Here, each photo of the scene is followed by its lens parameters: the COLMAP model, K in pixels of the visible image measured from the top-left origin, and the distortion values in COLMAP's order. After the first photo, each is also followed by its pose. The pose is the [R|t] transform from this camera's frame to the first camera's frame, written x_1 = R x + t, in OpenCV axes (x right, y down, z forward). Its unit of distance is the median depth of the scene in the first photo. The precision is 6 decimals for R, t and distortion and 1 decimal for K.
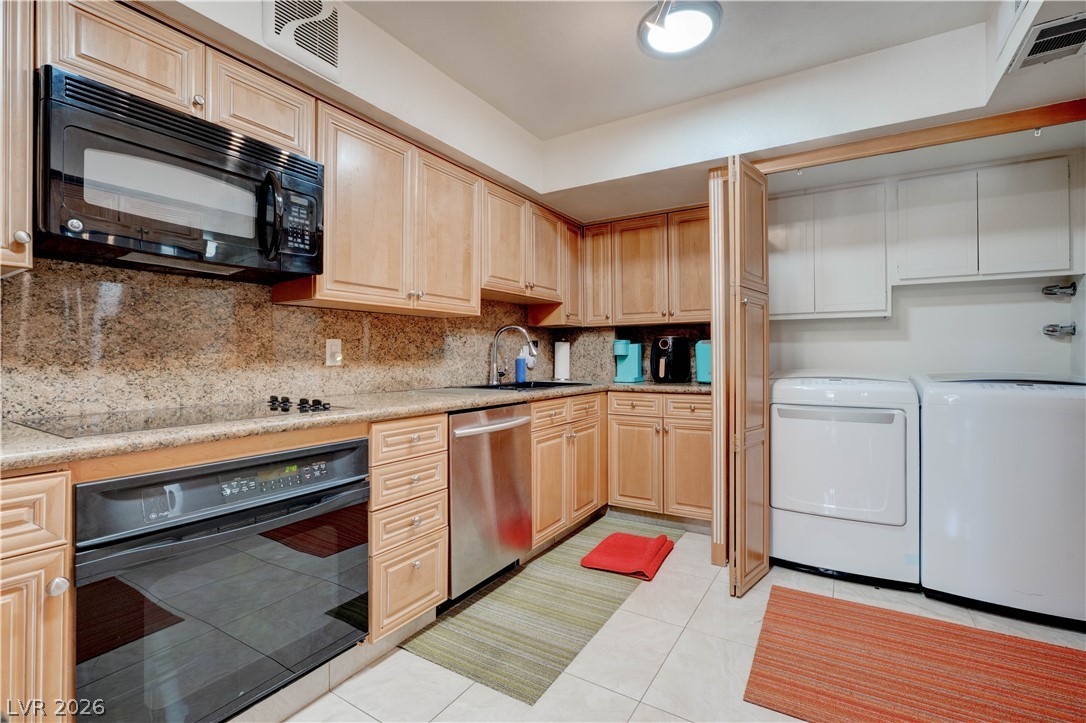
lens RADIAL K [[494.9, 0, 534.0], [0, 494.9, 352.8], [0, 0, 1]] dist [-0.001507, 0.001990]
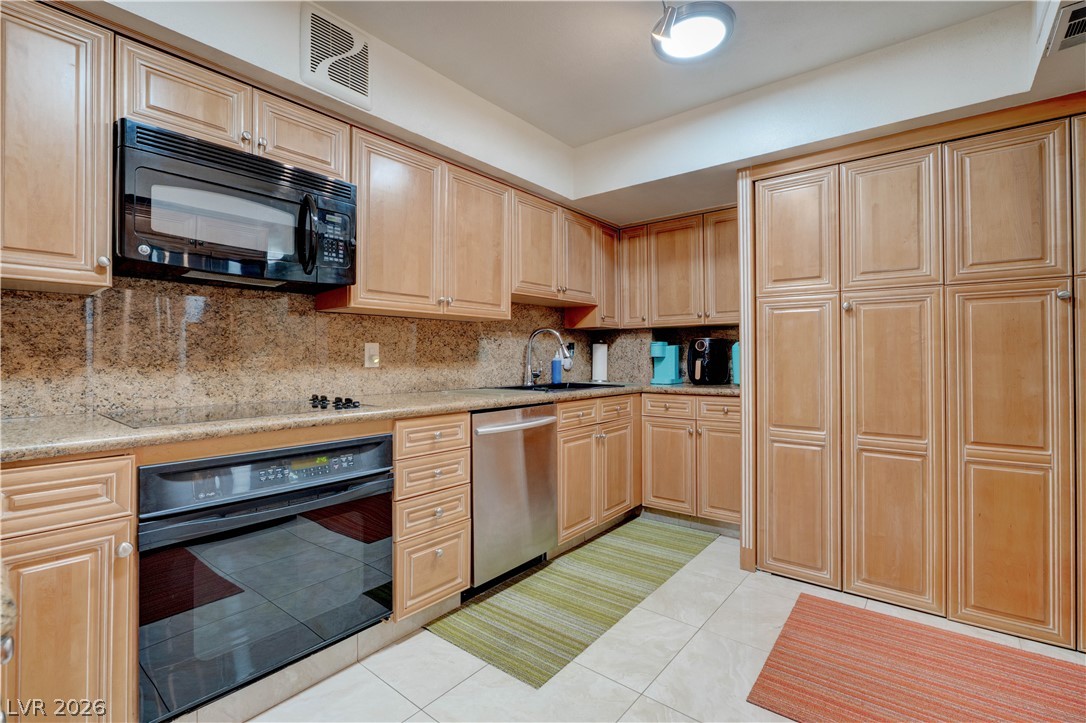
lens RADIAL K [[494.9, 0, 534.2], [0, 494.9, 352.8], [0, 0, 1]] dist [-0.001507, 0.001990]
pose [[0.992379, -0.001828, -0.123208, 0.100033], [0.001615, 0.999997, -0.001831, -0.003962], [0.123211, 0.001618, 0.992379, -0.043770]]
